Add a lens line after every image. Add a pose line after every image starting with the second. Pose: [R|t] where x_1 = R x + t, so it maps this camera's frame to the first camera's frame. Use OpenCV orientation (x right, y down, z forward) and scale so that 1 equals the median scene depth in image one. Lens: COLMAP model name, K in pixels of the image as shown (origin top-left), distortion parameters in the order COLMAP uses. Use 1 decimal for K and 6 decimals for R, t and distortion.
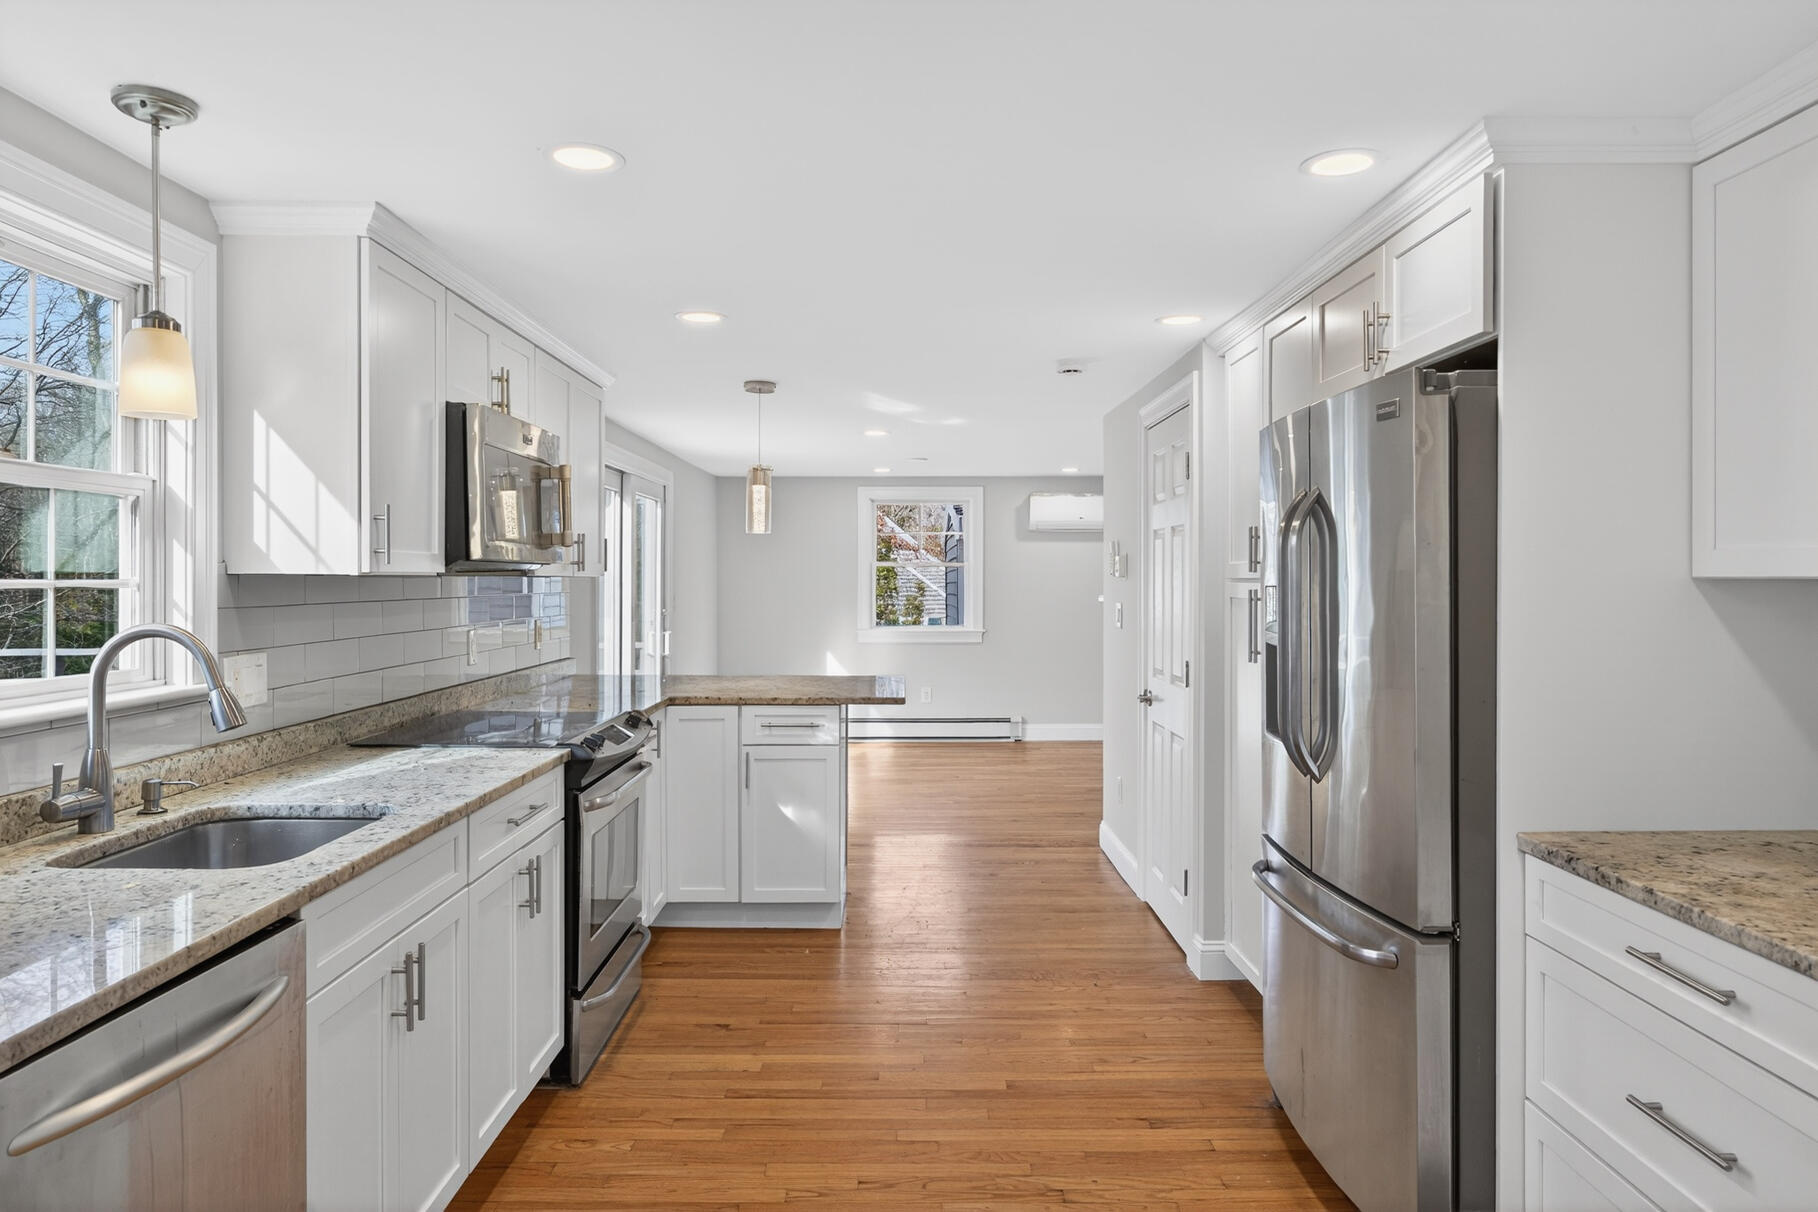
lens RADIAL K [[1115.3, 0, 956.0], [0, 1115.3, 581.3], [0, 0, 1]] dist [-0.011400, 0.006975]
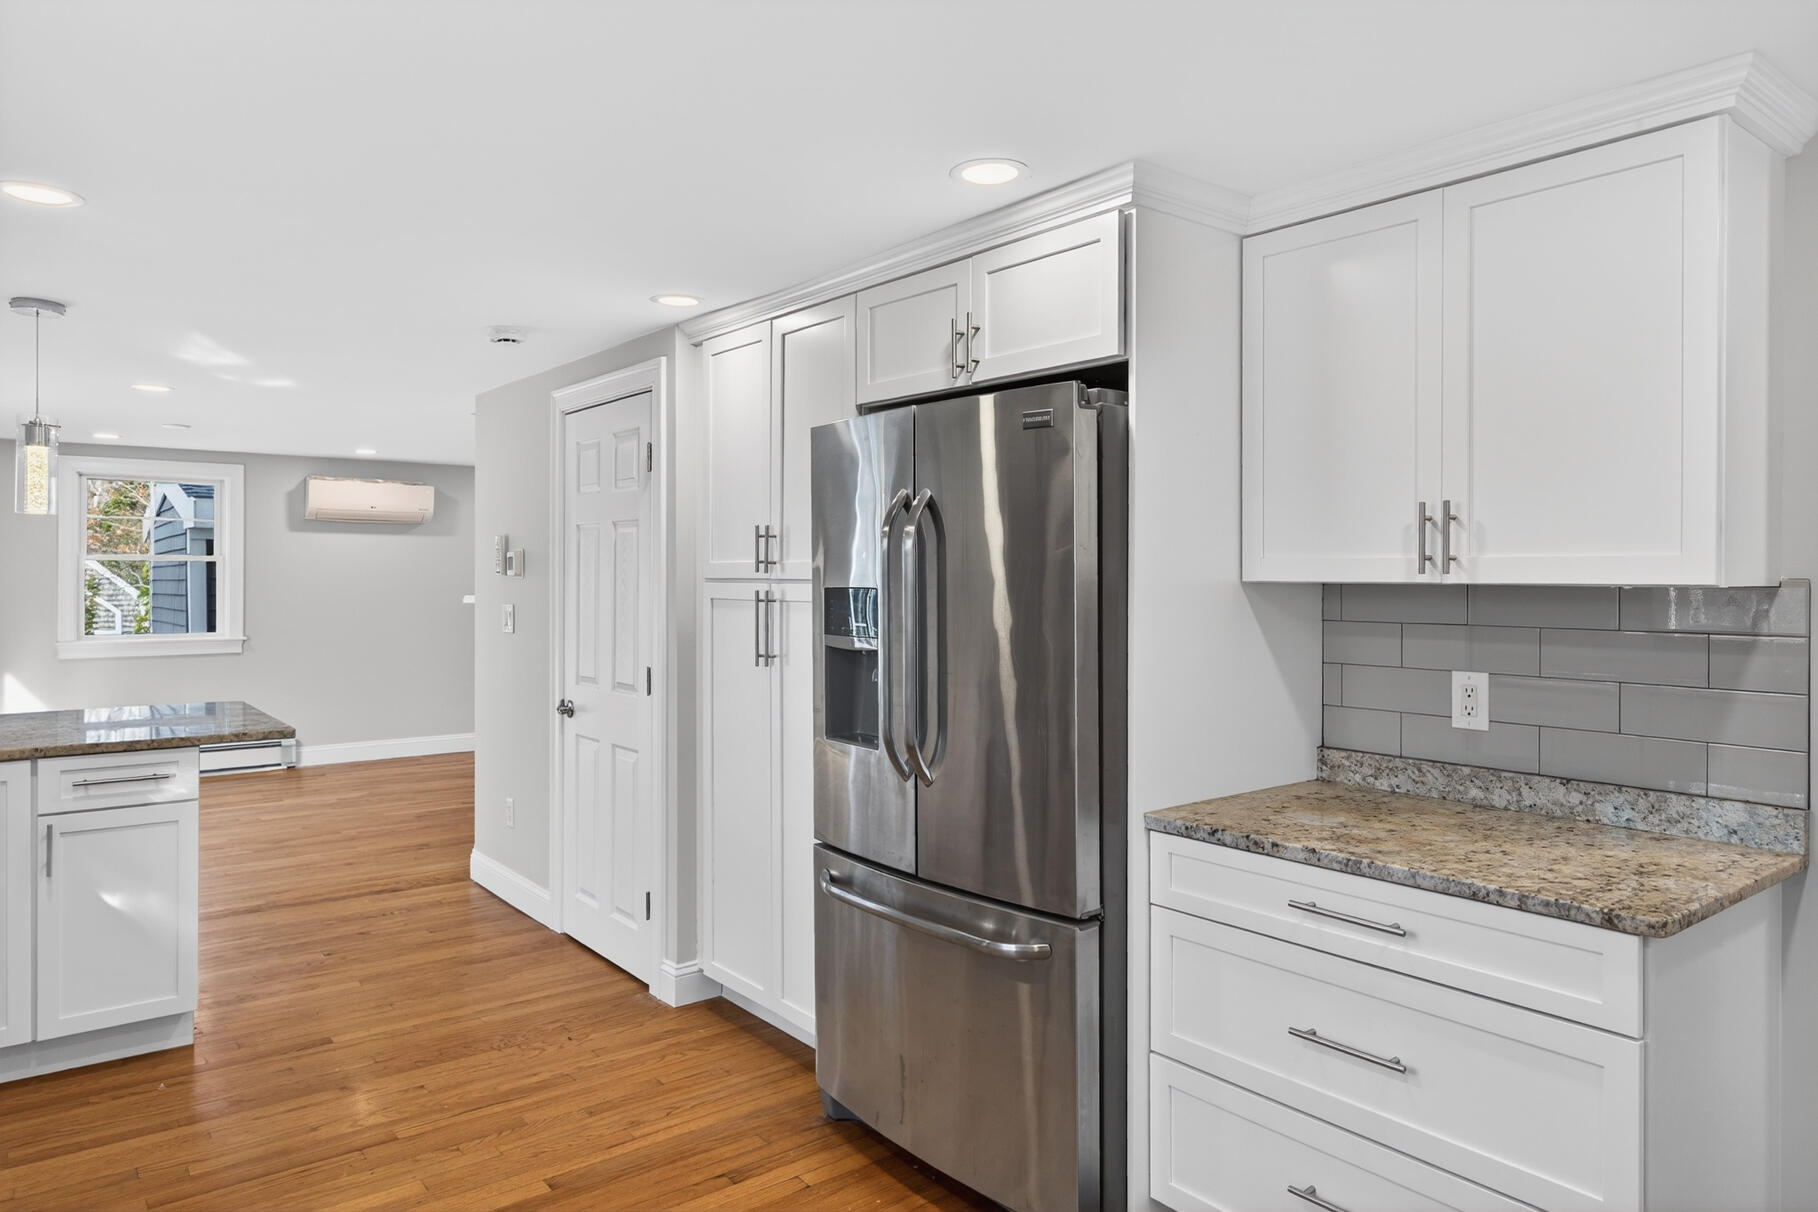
lens RADIAL K [[1115.3, 0, 899.0], [0, 1115.3, 575.5], [0, 0, 1]] dist [-0.011400, 0.006975]
pose [[0.811179, 0.001896, 0.584795, -0.204787], [-0.001066, 0.999998, -0.001764, -0.004423], [-0.584797, 0.000808, 0.811179, 0.149211]]
